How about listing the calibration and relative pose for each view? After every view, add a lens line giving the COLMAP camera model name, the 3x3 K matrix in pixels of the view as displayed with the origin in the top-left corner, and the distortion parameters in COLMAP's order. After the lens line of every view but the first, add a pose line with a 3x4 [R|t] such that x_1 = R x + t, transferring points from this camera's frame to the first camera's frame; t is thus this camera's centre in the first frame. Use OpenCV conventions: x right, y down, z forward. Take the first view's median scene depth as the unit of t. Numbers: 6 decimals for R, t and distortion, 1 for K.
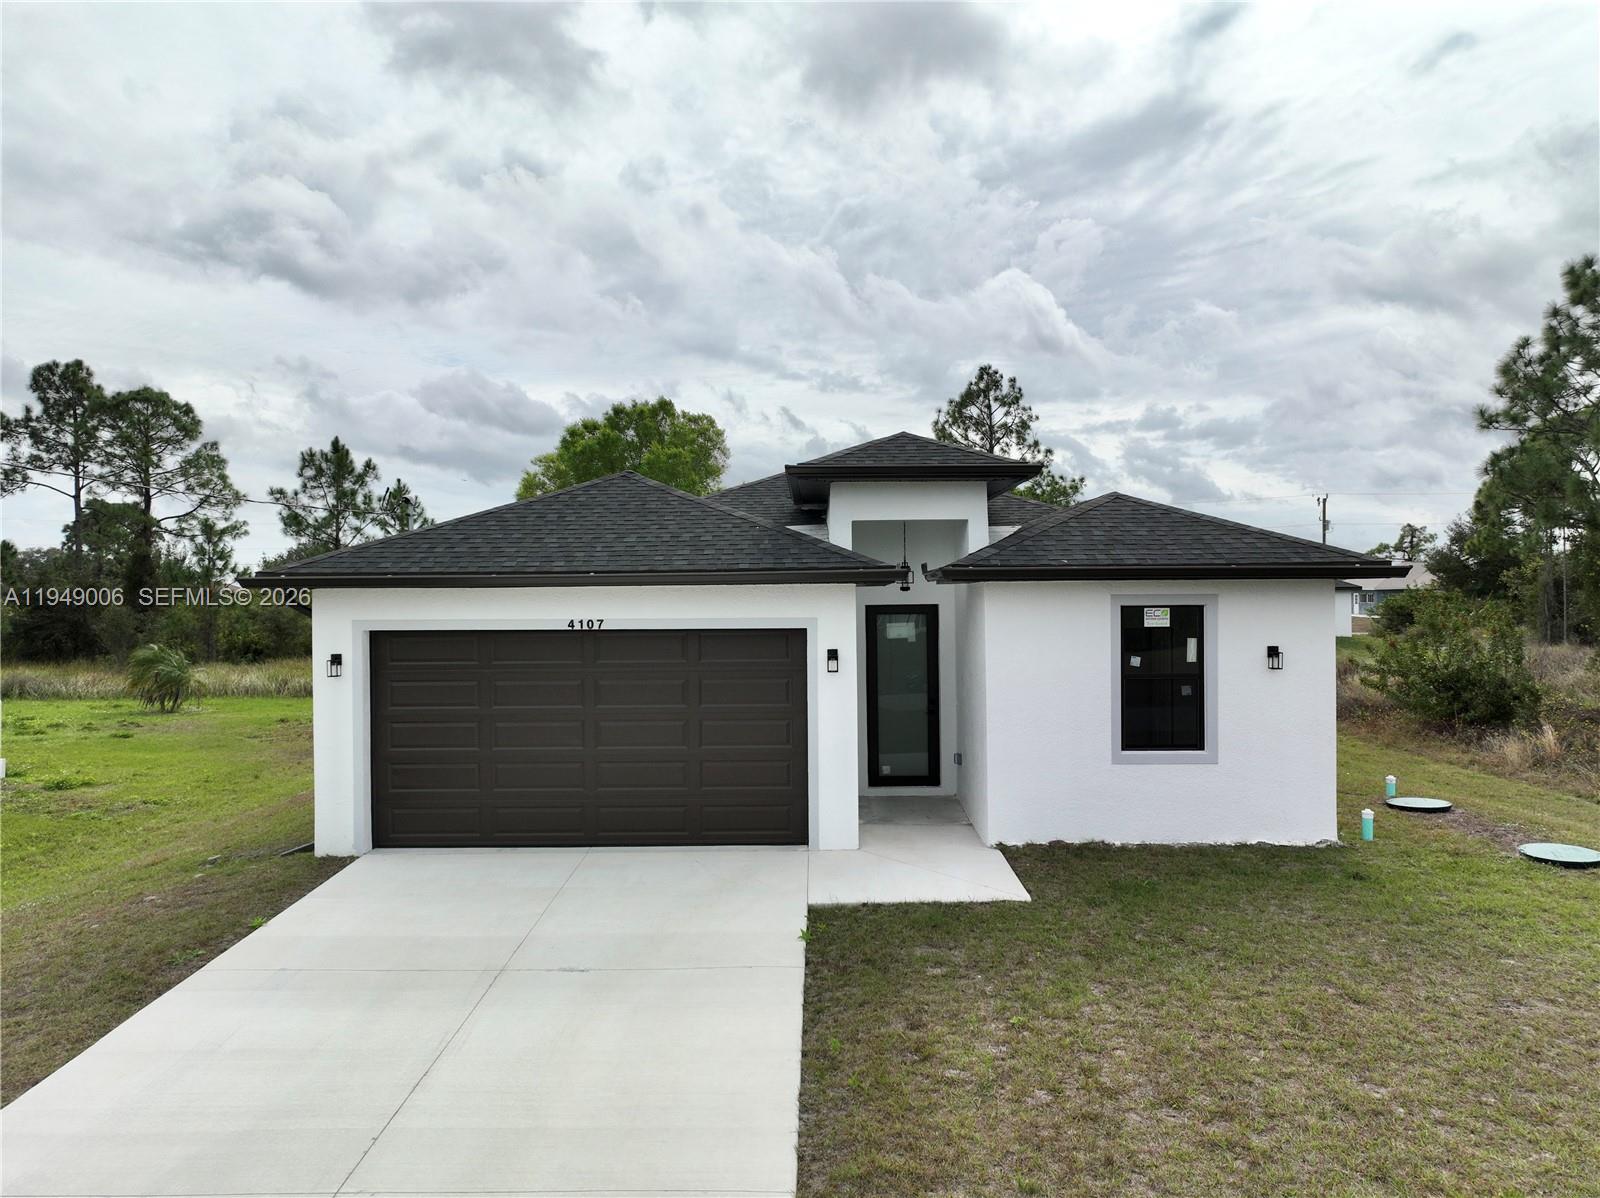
lens RADIAL K [[1132.7, 0, 800.0], [0, 1132.7, 599.0], [0, 0, 1]] dist [0.003945, 0.008105]
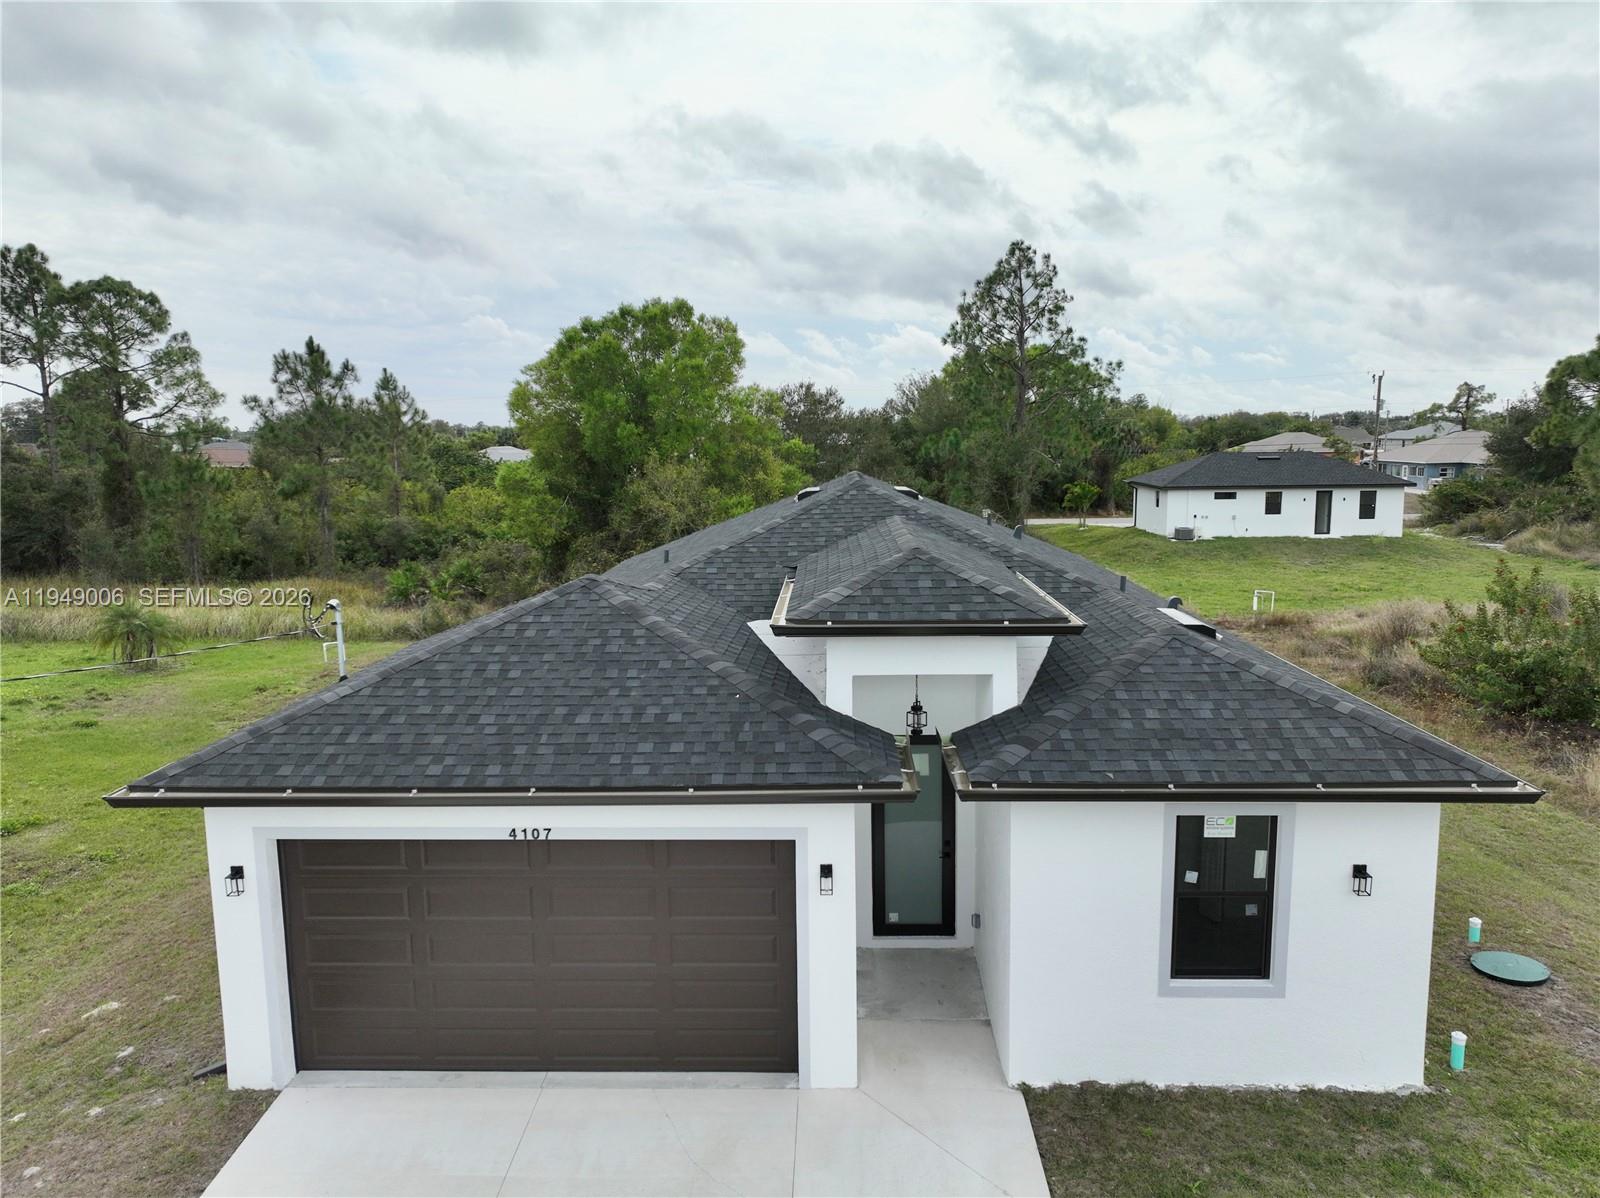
lens RADIAL K [[1151.9, 0, 800.0], [0, 1151.9, 599.0], [0, 0, 1]] dist [0.002663, 0.015461]
pose [[0.999834, -0.001778, -0.018109, 0.024554], [0.004327, 0.989897, 0.141720, -0.261838], [0.017674, -0.141775, 0.989741, 0.183604]]
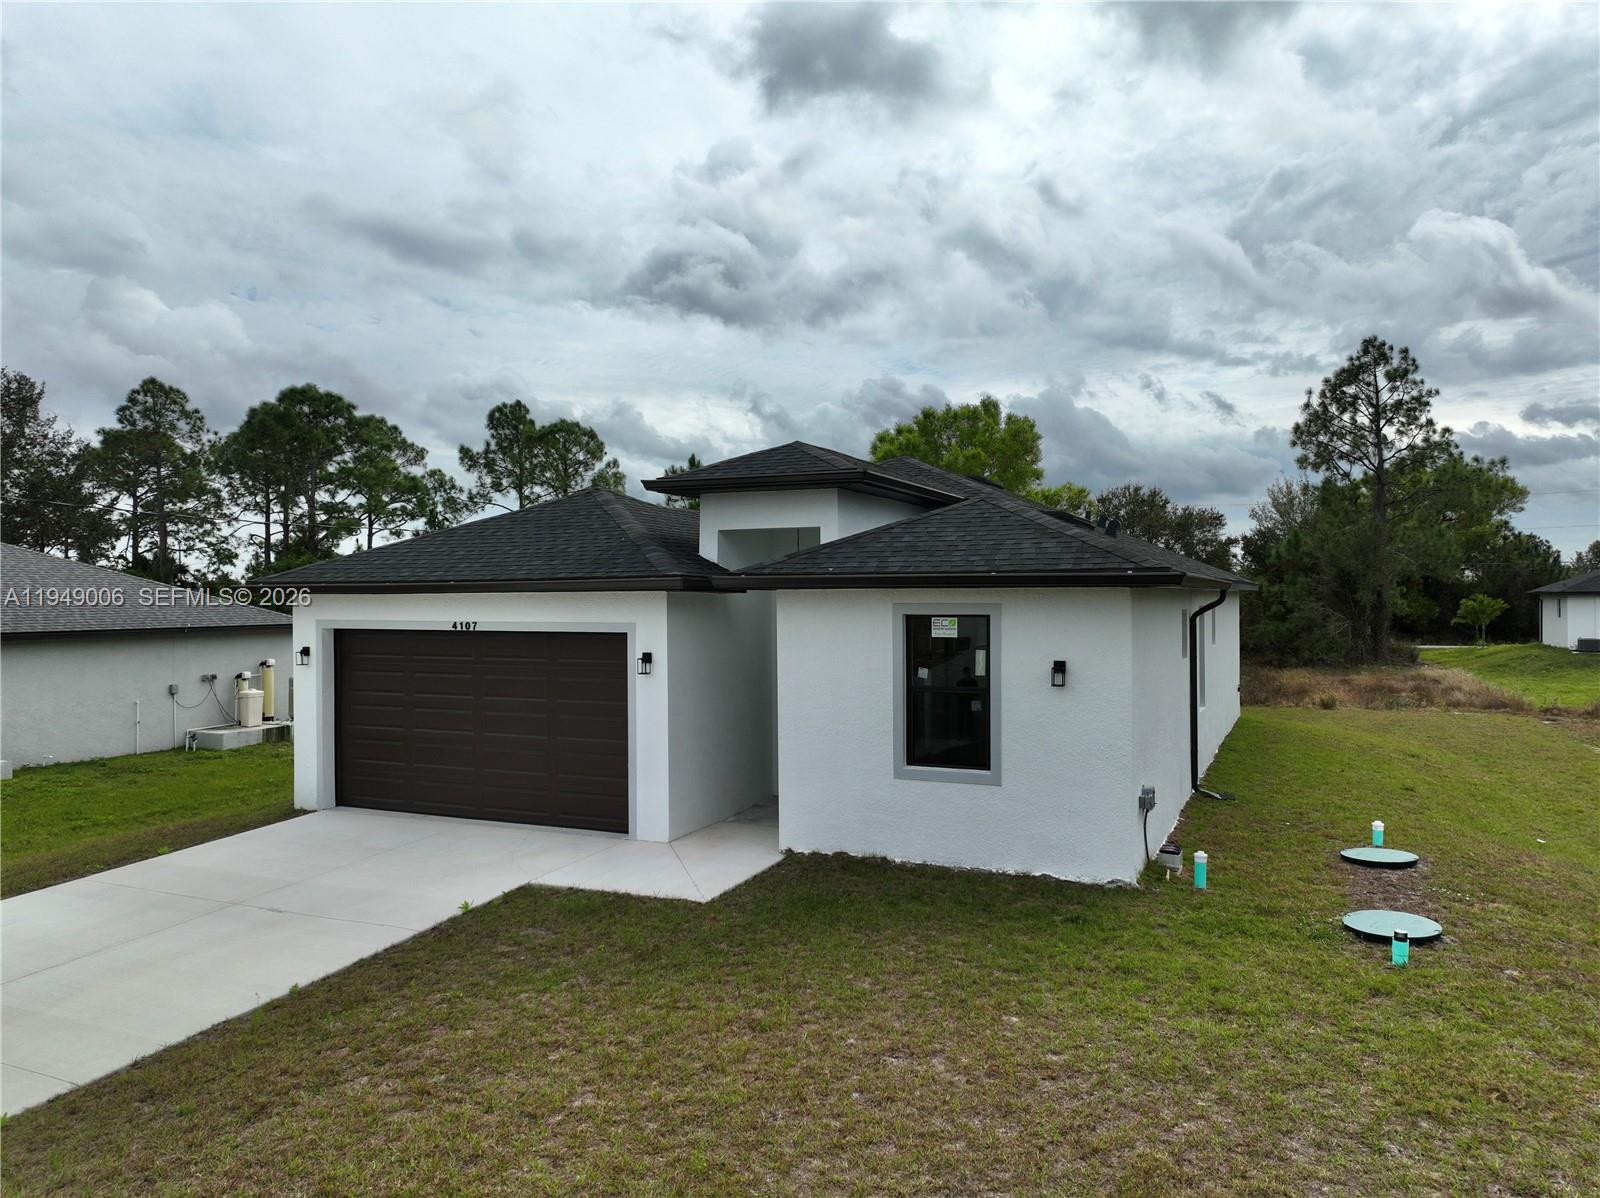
lens RADIAL K [[1132.7, 0, 800.0], [0, 1132.7, 599.0], [0, 0, 1]] dist [0.003945, 0.008105]
pose [[0.914684, 0.004717, -0.404142, 0.574494], [-0.004933, 0.999988, 0.000508, -0.007197], [0.404140, 0.001529, 0.914696, 0.081911]]
